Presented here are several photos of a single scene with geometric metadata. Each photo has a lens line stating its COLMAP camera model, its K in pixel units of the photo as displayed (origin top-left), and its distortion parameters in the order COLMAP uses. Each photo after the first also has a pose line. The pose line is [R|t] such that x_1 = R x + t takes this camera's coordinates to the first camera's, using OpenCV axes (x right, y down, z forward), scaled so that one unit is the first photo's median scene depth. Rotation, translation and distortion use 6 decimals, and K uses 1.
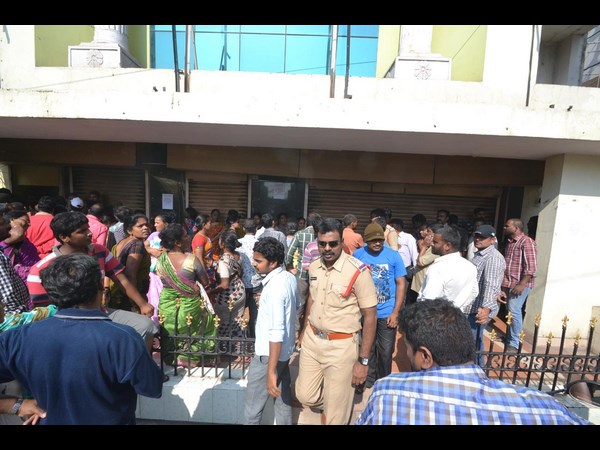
lens RADIAL K [[265.2, 0, 297.7], [0, 265.2, 224.9], [0, 0, 1]] dist [-0.015430, -0.001684]
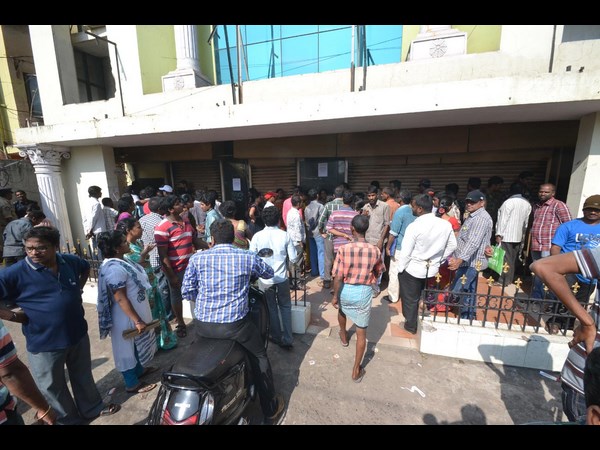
lens RADIAL K [[265.2, 0, 299.6], [0, 265.2, 223.5], [0, 0, 1]] dist [-0.015430, -0.001684]
pose [[0.962749, -0.019650, -0.269682, 0.199110], [0.043188, 0.995727, 0.081625, 0.011612], [0.266926, -0.090232, 0.959484, -0.233682]]
